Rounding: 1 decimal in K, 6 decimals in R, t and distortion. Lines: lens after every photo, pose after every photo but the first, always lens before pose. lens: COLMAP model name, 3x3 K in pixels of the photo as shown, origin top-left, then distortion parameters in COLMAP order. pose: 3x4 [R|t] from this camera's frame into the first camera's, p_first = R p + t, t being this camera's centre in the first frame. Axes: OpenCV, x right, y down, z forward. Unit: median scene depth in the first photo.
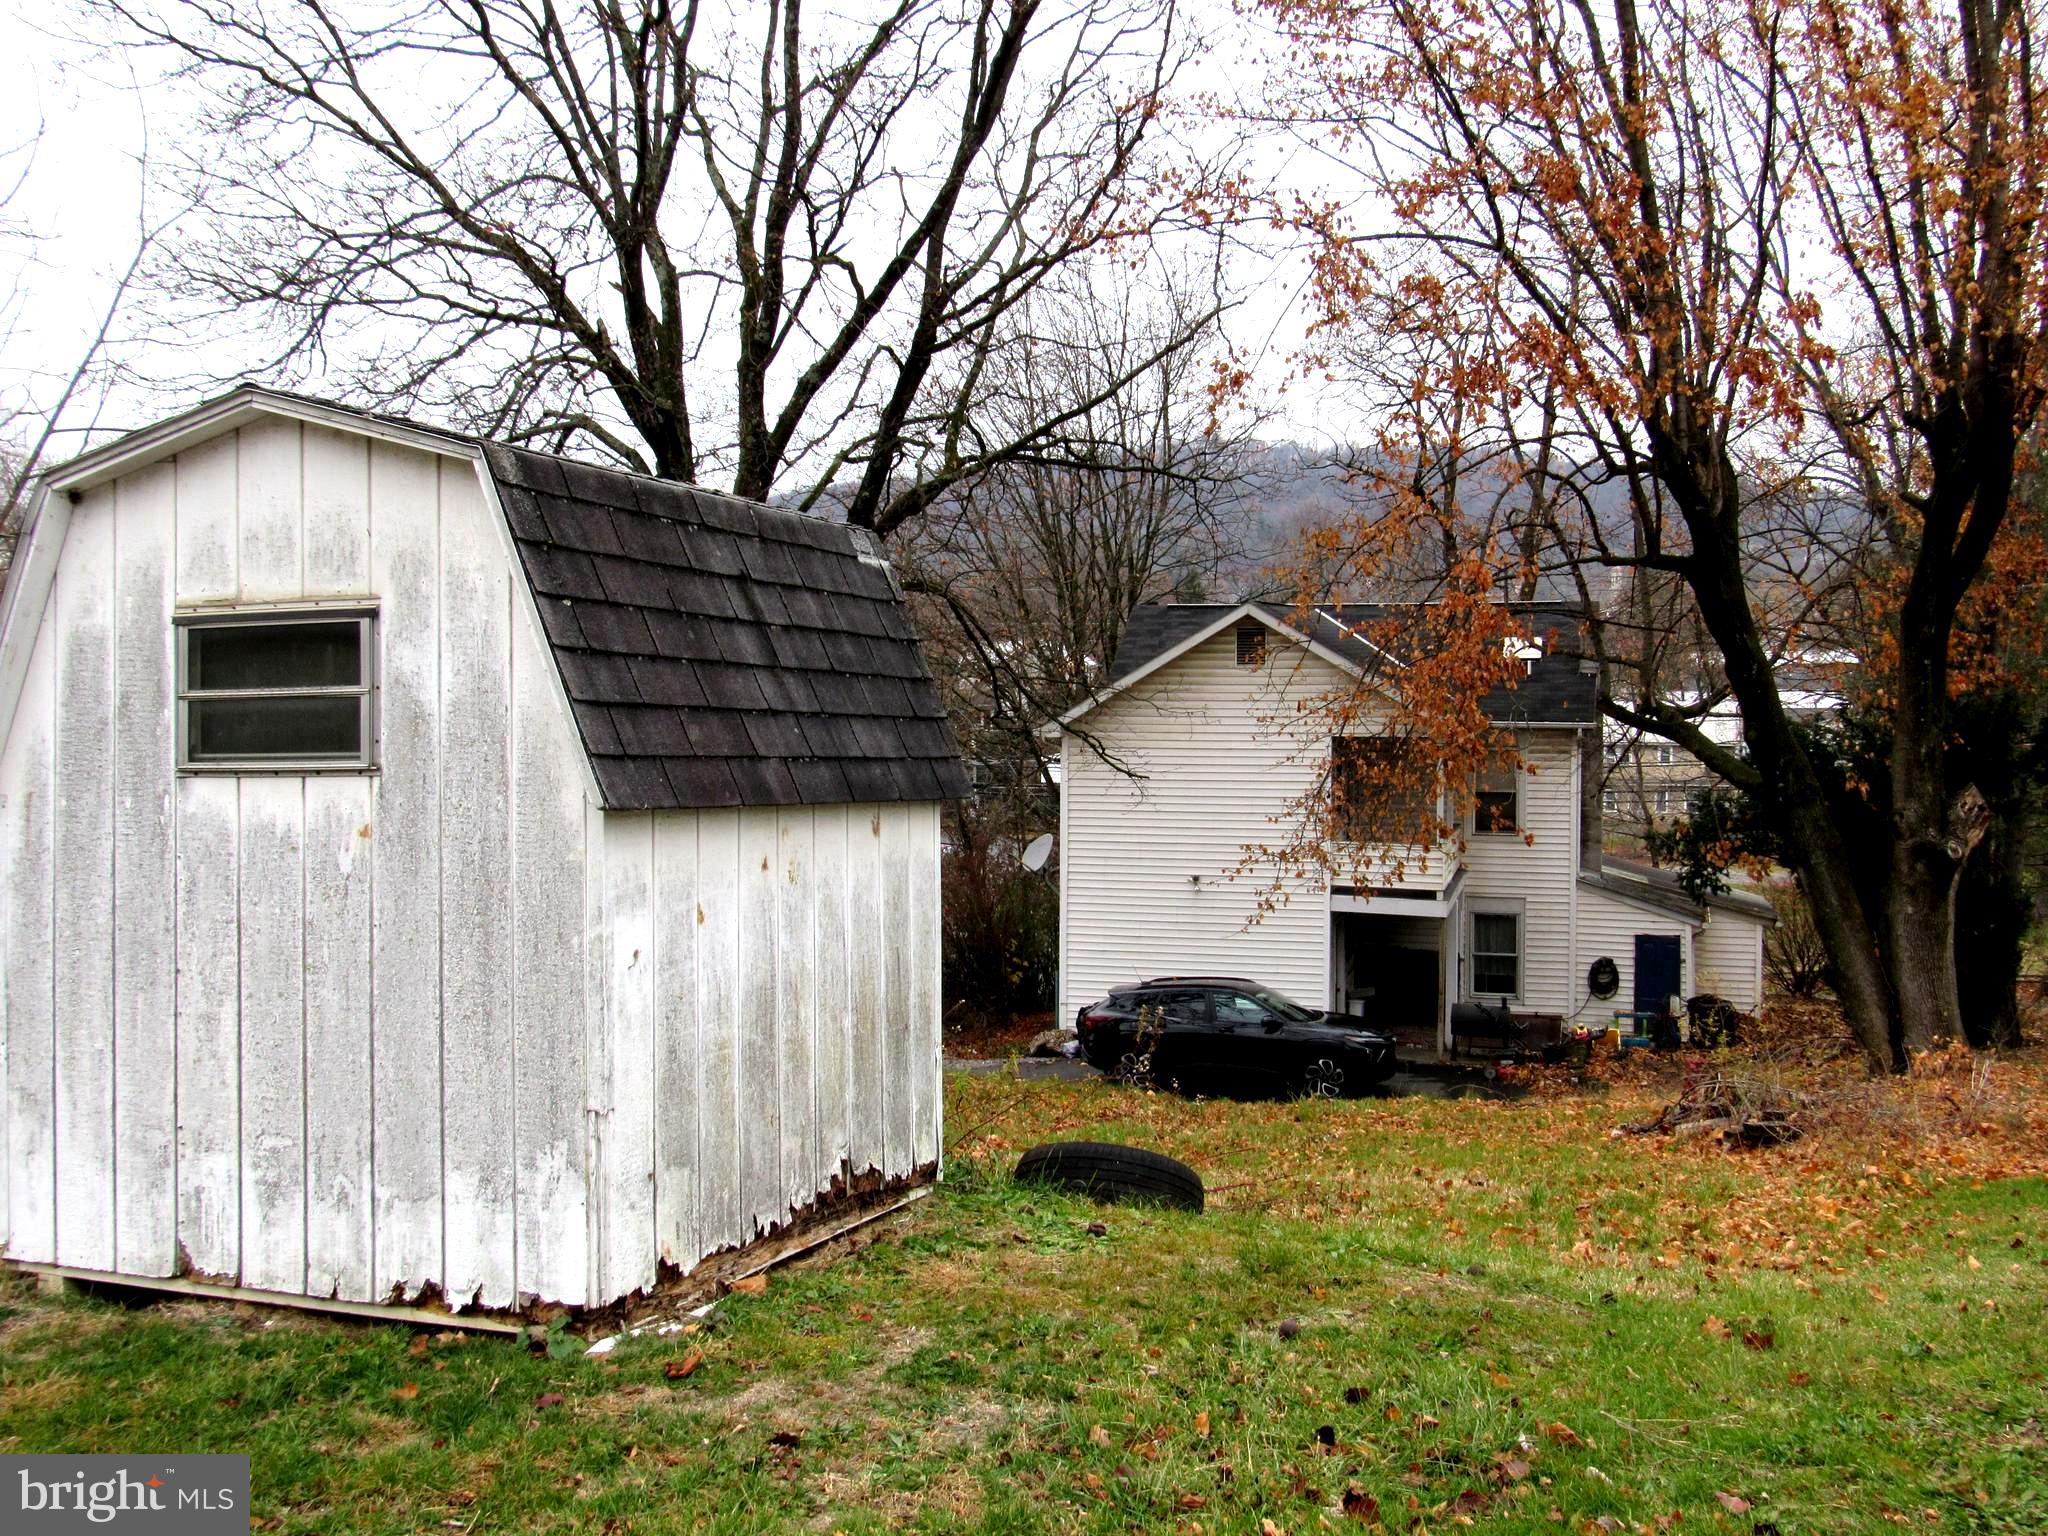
lens RADIAL K [[2103.6, 0, 1020.2], [0, 2103.6, 778.8], [0, 0, 1]] dist [-0.040306, 0.000000]
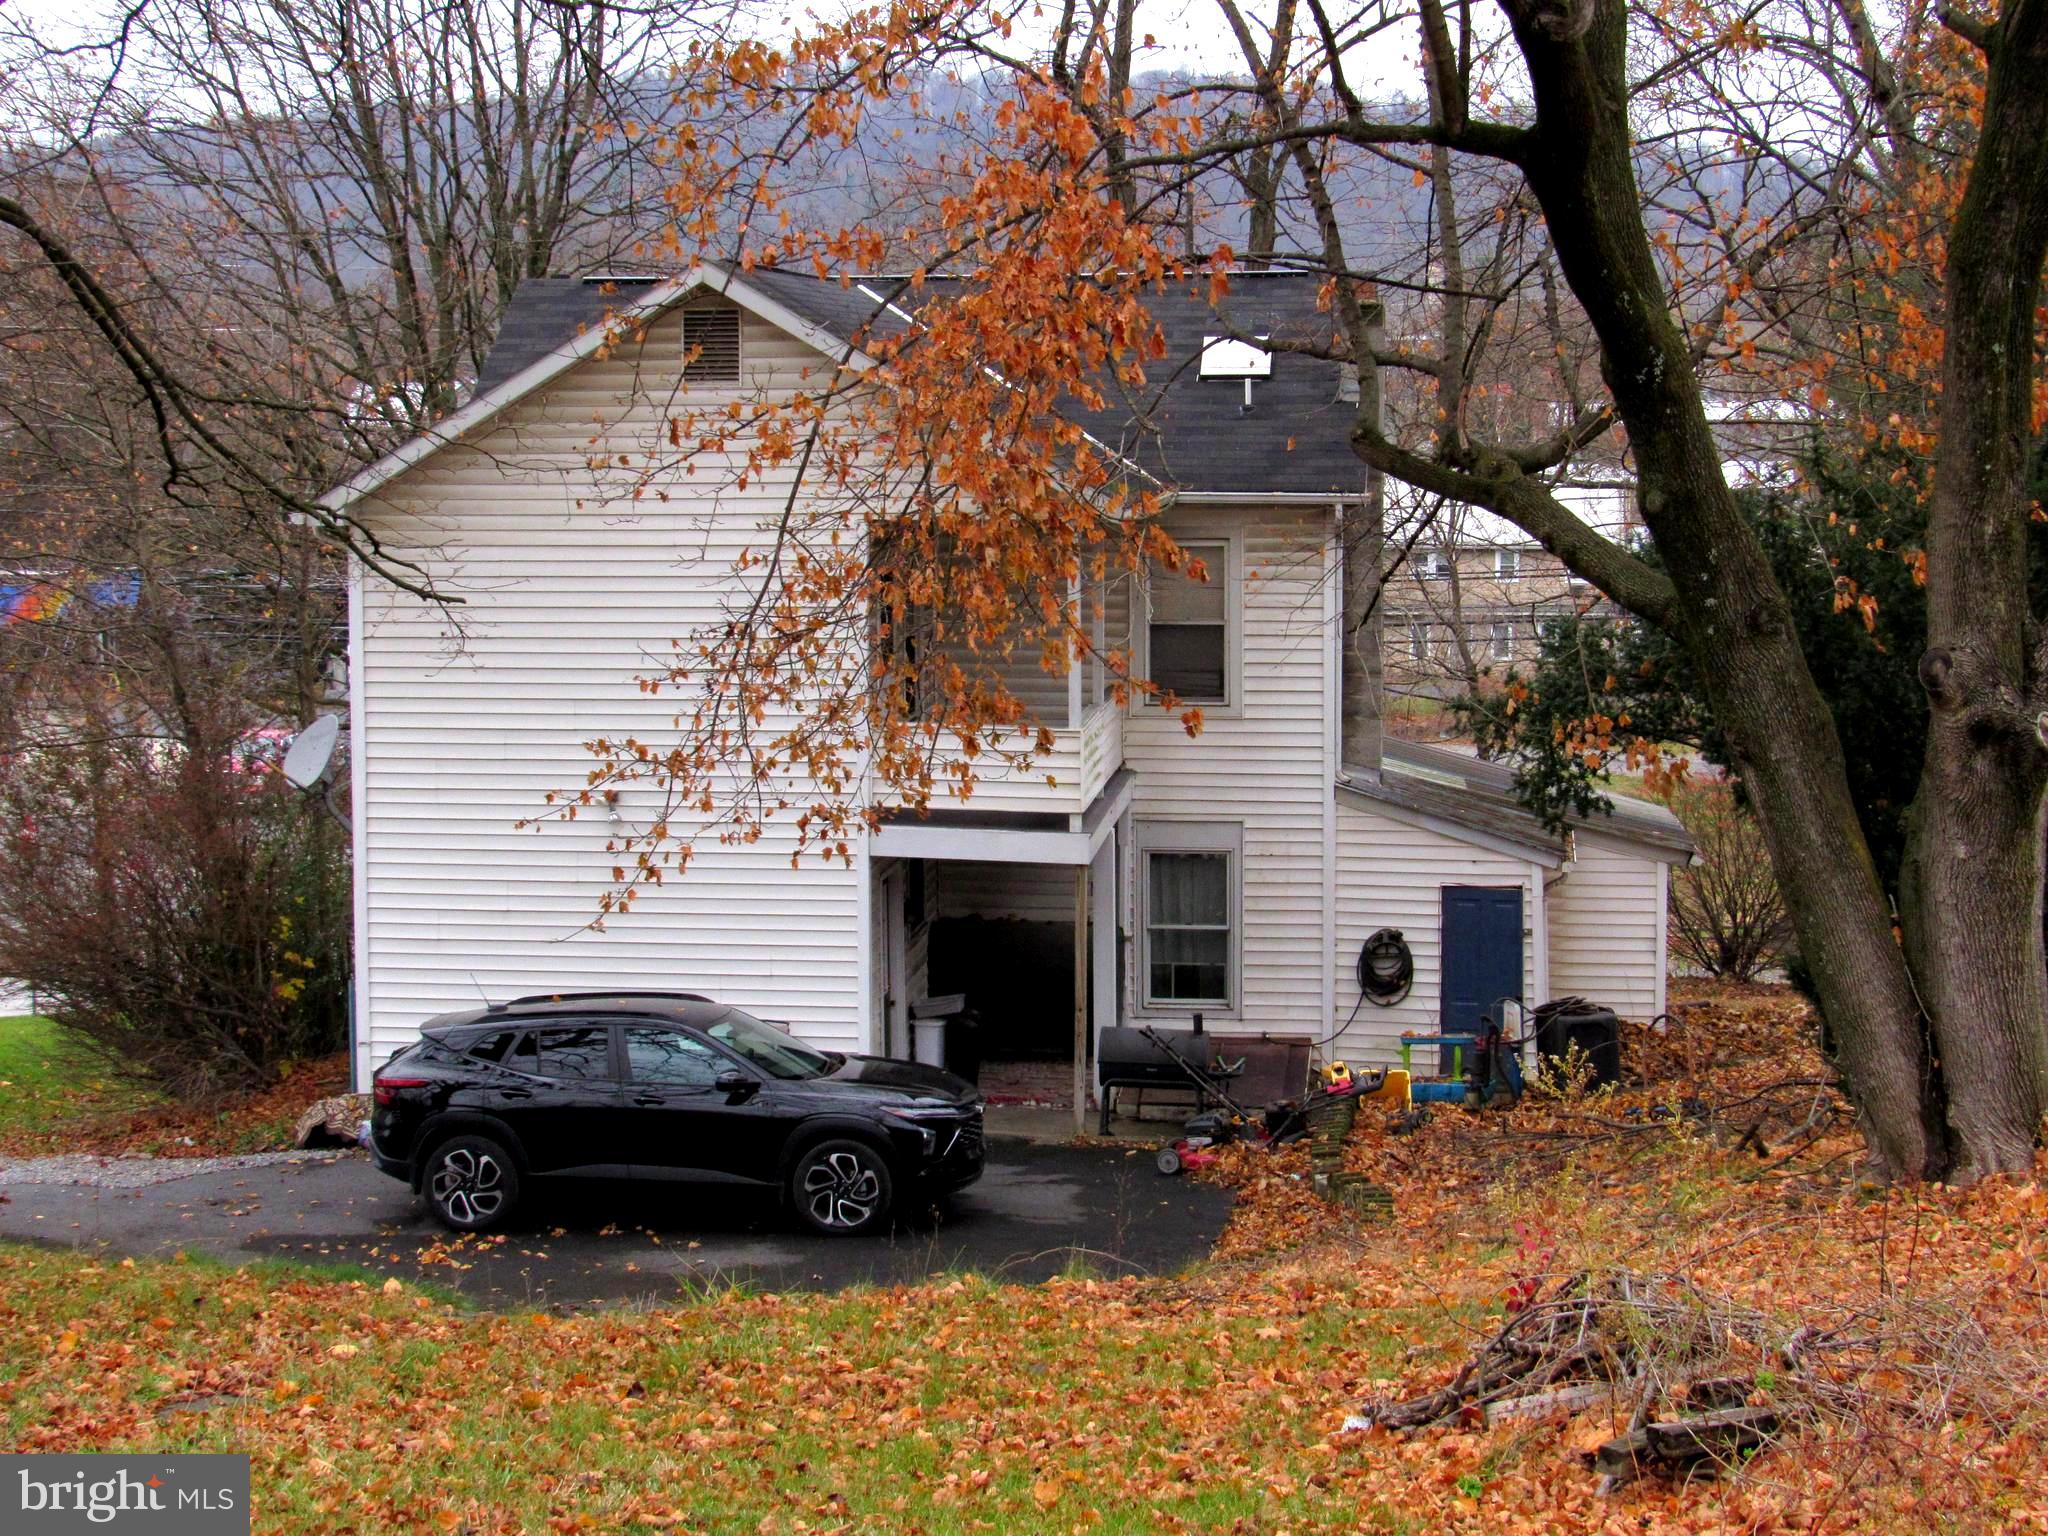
lens RADIAL K [[3408.8, 0, 1026.3], [0, 3408.8, 764.7], [0, 0, 1]] dist [-0.064146, 0.000000]
pose [[0.987620, -0.015967, 0.156052, 0.054286], [0.009003, 0.998936, 0.045235, 0.002489], [-0.156609, -0.043270, 0.986712, 0.160966]]
